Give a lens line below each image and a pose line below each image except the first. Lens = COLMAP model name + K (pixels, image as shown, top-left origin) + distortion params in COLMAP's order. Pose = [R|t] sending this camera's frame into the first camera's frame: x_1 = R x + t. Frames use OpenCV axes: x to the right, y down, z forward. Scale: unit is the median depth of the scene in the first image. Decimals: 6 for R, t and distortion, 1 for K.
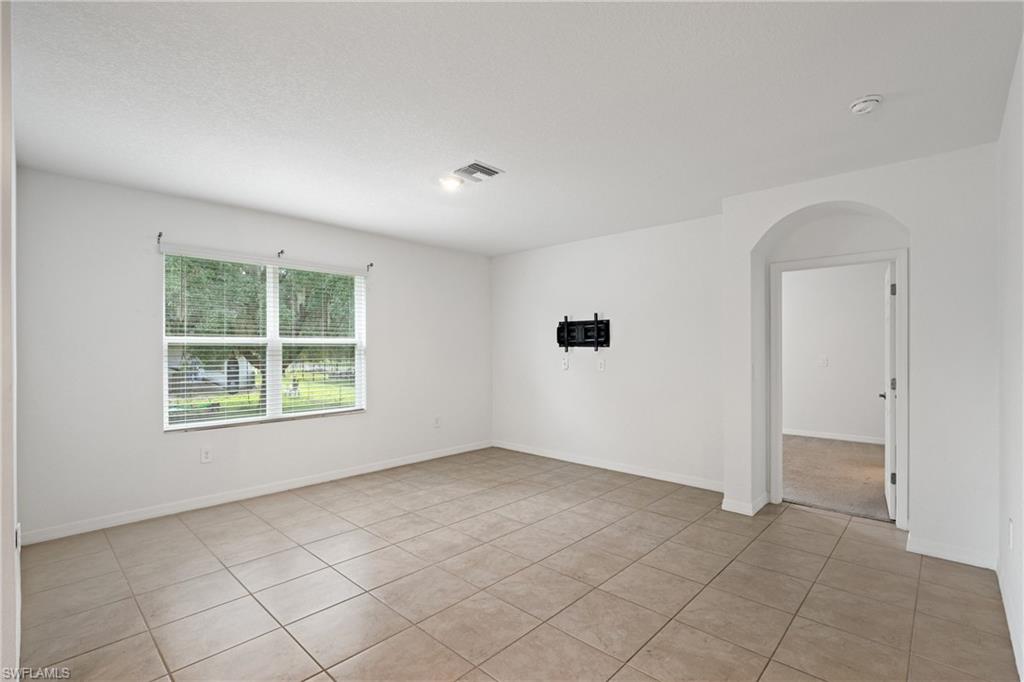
lens RADIAL K [[466.9, 0, 520.7], [0, 466.9, 351.0], [0, 0, 1]] dist [-0.008944, -0.000024]
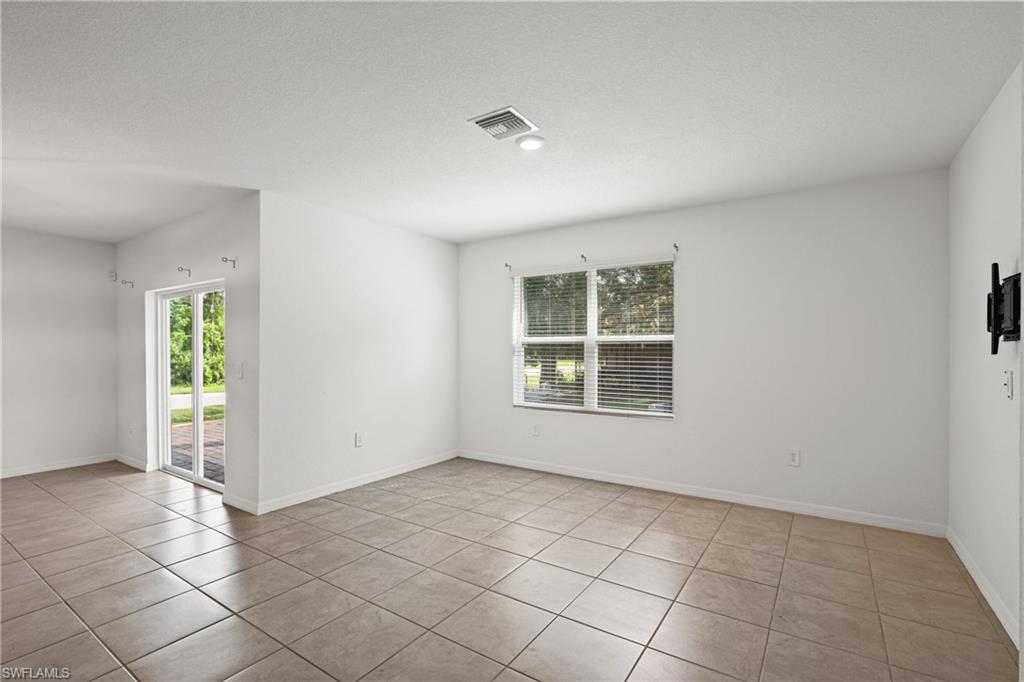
lens RADIAL K [[466.9, 0, 520.7], [0, 466.9, 351.0], [0, 0, 1]] dist [-0.008944, -0.000024]
pose [[0.158977, 0.009931, -0.987232, 0.565434], [-0.001648, 0.999951, 0.009793, -0.004587], [0.987281, 0.000070, 0.158986, 0.727402]]
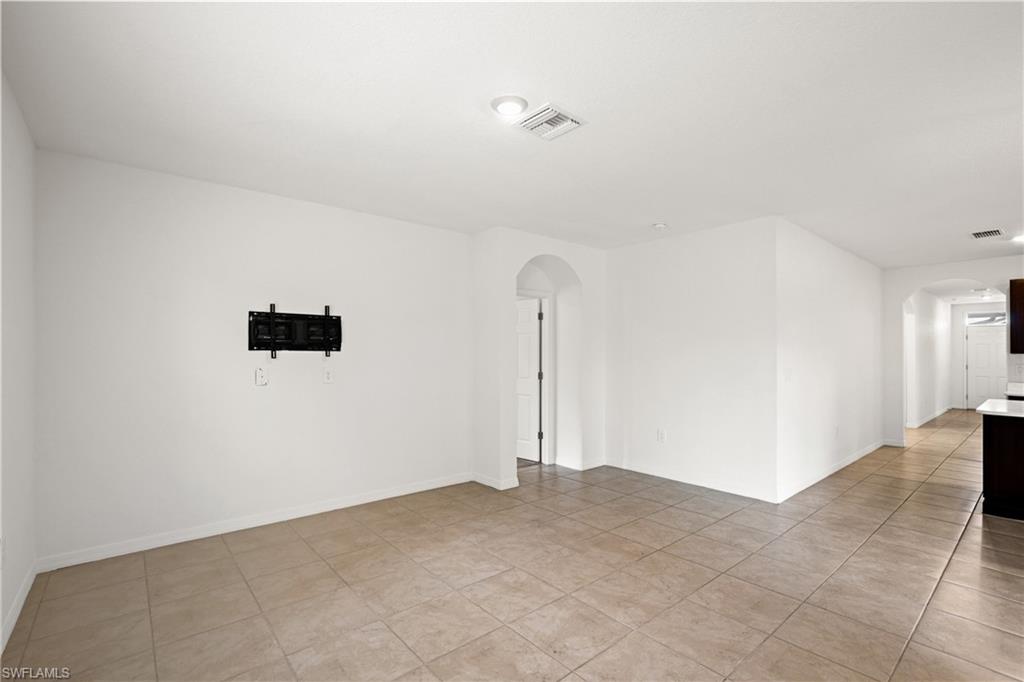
lens RADIAL K [[466.9, 0, 520.7], [0, 466.9, 351.0], [0, 0, 1]] dist [-0.008944, -0.000024]
pose [[0.112673, 0.004069, 0.993624, -0.696607], [0.001605, 0.999990, -0.004277, -0.006457], [-0.993631, 0.002077, 0.112665, 0.775192]]
